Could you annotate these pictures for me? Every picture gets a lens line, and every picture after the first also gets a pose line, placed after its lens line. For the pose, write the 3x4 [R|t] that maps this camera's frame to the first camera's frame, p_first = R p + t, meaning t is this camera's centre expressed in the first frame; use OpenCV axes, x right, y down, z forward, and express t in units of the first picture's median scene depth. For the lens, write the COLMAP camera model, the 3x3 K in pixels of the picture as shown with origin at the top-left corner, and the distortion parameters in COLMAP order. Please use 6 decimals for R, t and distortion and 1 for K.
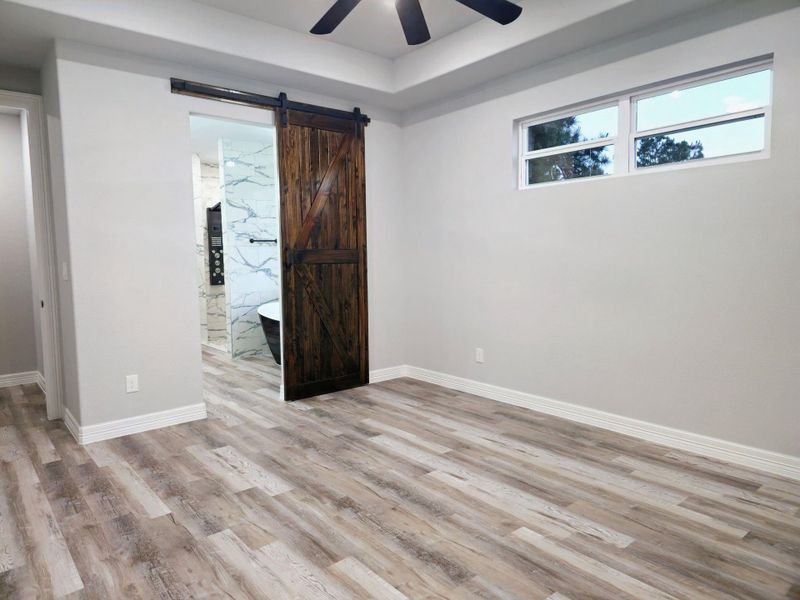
lens RADIAL K [[534.4, 0, 384.1], [0, 534.4, 296.3], [0, 0, 1]] dist [0.017666, -0.008194]
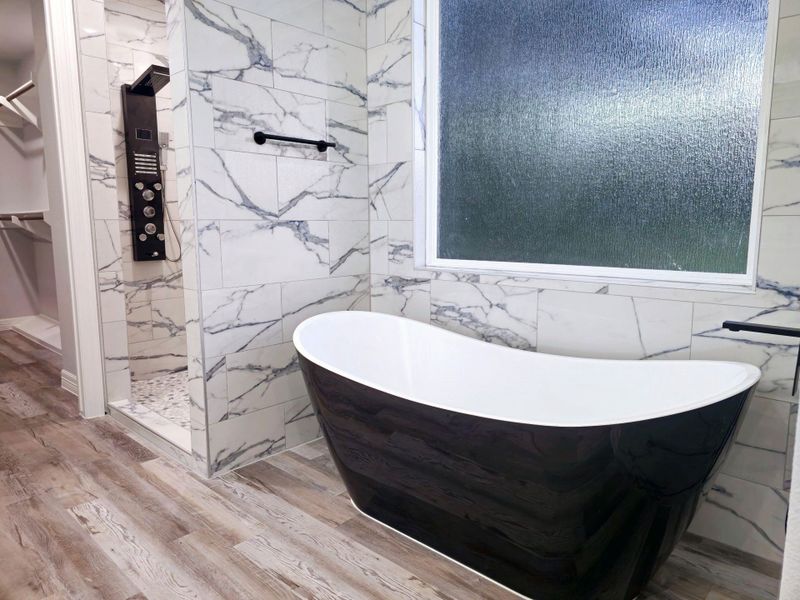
lens RADIAL K [[534.4, 0, 399.4], [0, 534.4, 300.1], [0, 0, 1]] dist [0.017666, -0.008194]
pose [[0.988585, -0.003250, 0.150631, -0.213782], [-0.005610, 0.998280, 0.058360, -0.019141], [-0.150562, -0.058538, 0.986866, 0.645885]]
